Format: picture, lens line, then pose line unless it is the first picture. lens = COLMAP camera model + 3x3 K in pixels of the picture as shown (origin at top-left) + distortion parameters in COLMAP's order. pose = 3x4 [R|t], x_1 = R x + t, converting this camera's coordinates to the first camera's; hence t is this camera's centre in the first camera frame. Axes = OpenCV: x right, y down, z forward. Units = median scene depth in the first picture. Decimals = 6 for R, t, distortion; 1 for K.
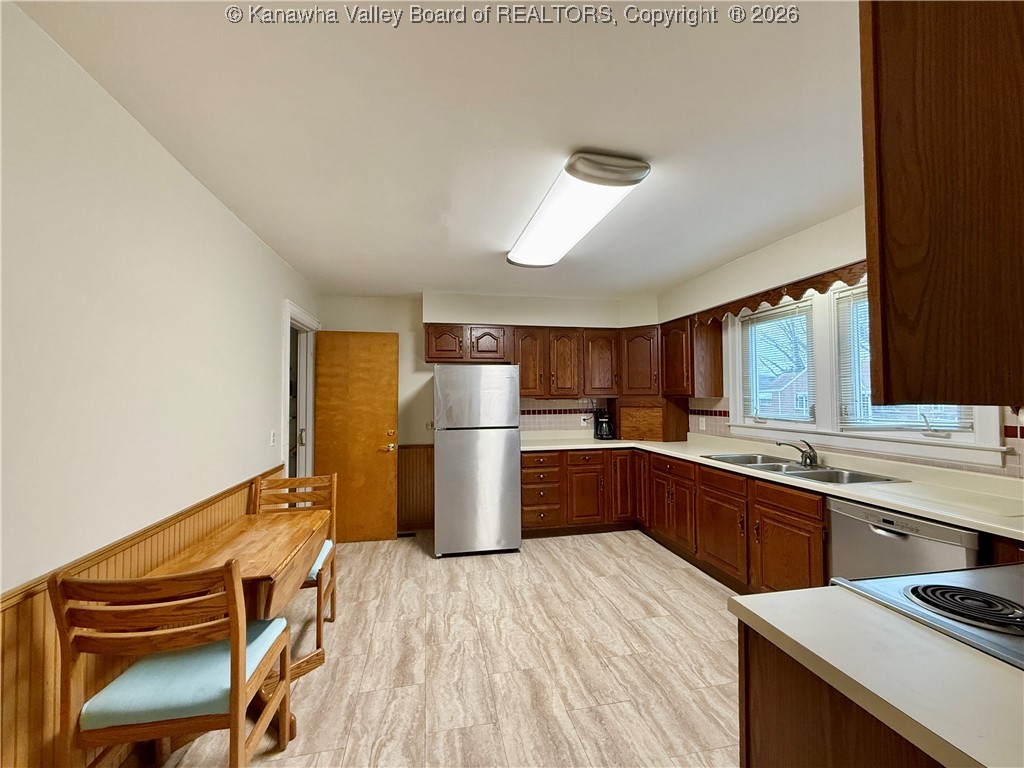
lens RADIAL K [[407.3, 0, 511.9], [0, 407.3, 385.9], [0, 0, 1]] dist [0.000650, -0.000287]
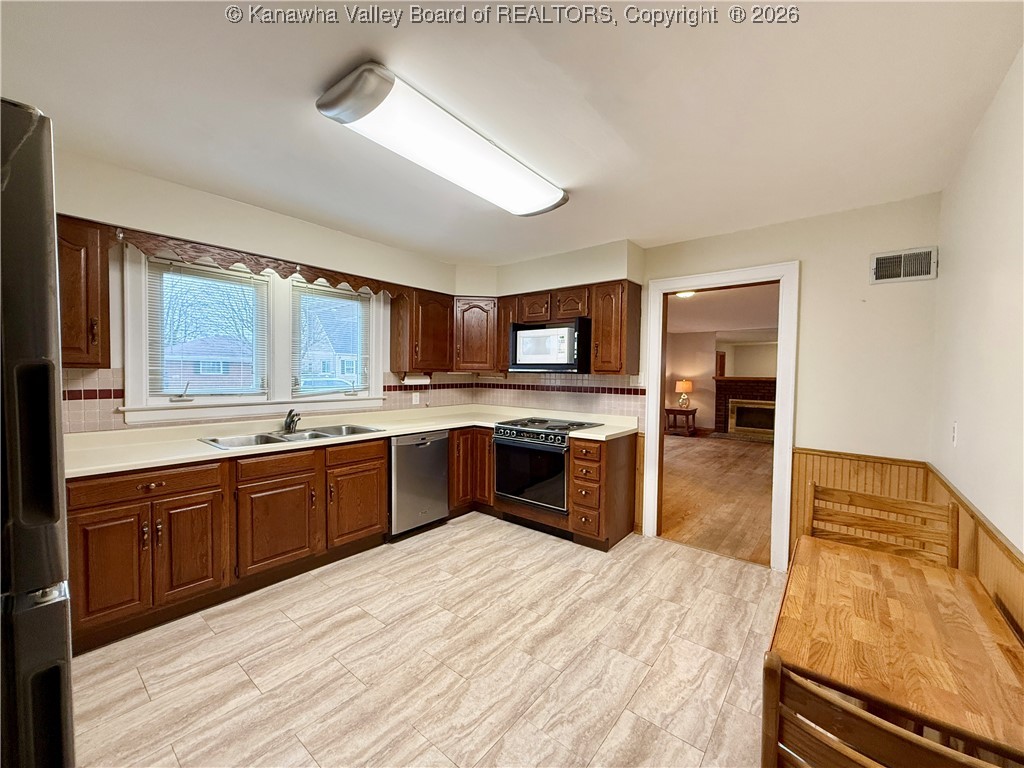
lens RADIAL K [[407.3, 0, 511.6], [0, 407.3, 385.9], [0, 0, 1]] dist [0.000650, -0.000287]
pose [[-0.630987, -0.028489, 0.775270, -0.477153], [-0.029778, 0.999478, 0.012492, 0.036975], [-0.775222, -0.015204, -0.631506, 1.176016]]
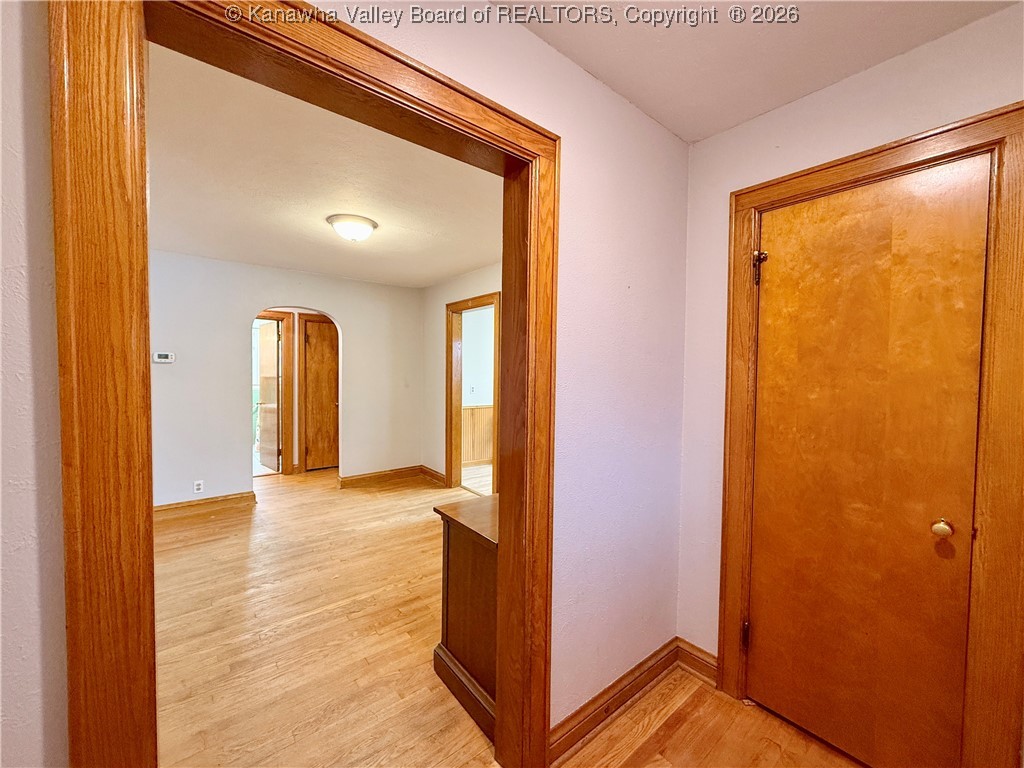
lens RADIAL K [[407.3, 0, 511.0], [0, 407.3, 383.6], [0, 0, 1]] dist [0.000650, -0.000287]
pose [[0.456851, 0.032686, -0.888943, 1.455799], [0.007914, 0.999136, 0.040805, -0.010532], [0.889508, -0.025677, 0.456197, -0.528759]]
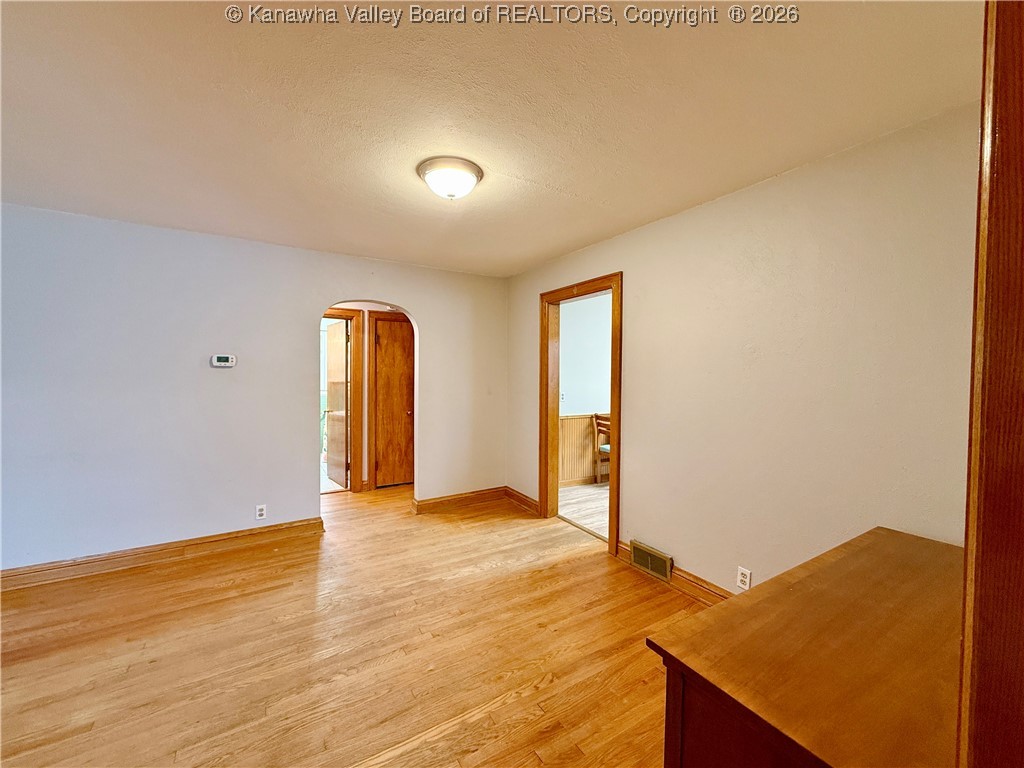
lens RADIAL K [[407.3, 0, 511.9], [0, 407.3, 383.7], [0, 0, 1]] dist [0.000650, -0.000287]
pose [[0.343198, 0.025059, -0.938929, 1.108702], [0.012682, 0.999429, 0.031309, -0.011527], [0.939177, -0.022652, 0.342684, -0.563039]]
